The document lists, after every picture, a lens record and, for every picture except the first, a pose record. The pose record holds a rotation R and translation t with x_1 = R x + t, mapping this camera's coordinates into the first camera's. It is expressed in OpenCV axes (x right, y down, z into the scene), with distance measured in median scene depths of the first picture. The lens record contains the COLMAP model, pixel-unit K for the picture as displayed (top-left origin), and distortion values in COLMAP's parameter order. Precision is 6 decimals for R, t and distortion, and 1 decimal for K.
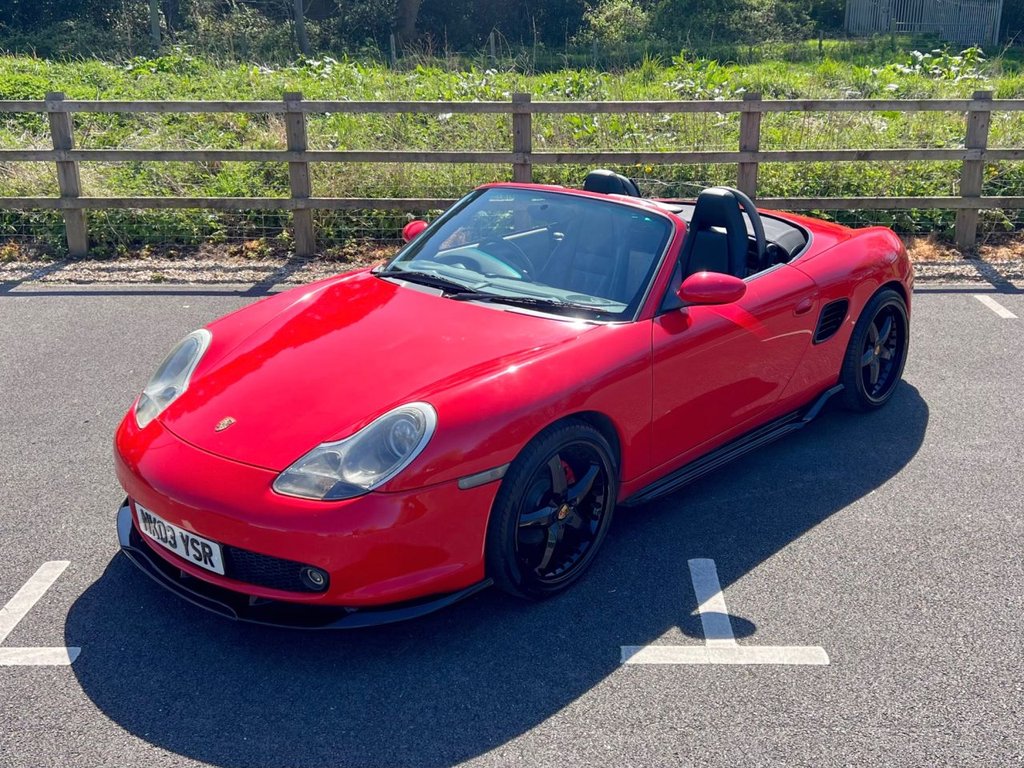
lens RADIAL K [[970.0, 0, 527.5], [0, 970.0, 329.6], [0, 0, 1]] dist [0.019307, 0.000000]
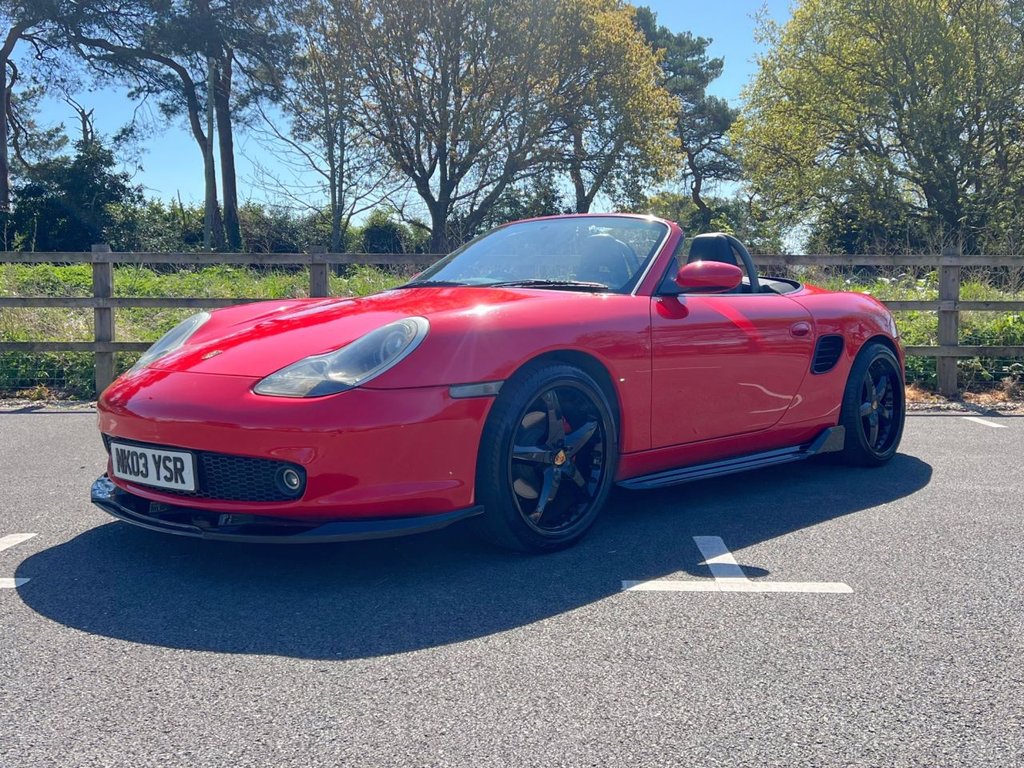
lens RADIAL K [[896.7, 0, 528.2], [0, 896.7, 359.8], [0, 0, 1]] dist [0.030601, -0.019466]
pose [[0.999919, 0.010427, -0.007336, 0.011562], [-0.011863, 0.971727, -0.235808, 0.305647], [0.004670, 0.235876, 0.971772, 0.125393]]
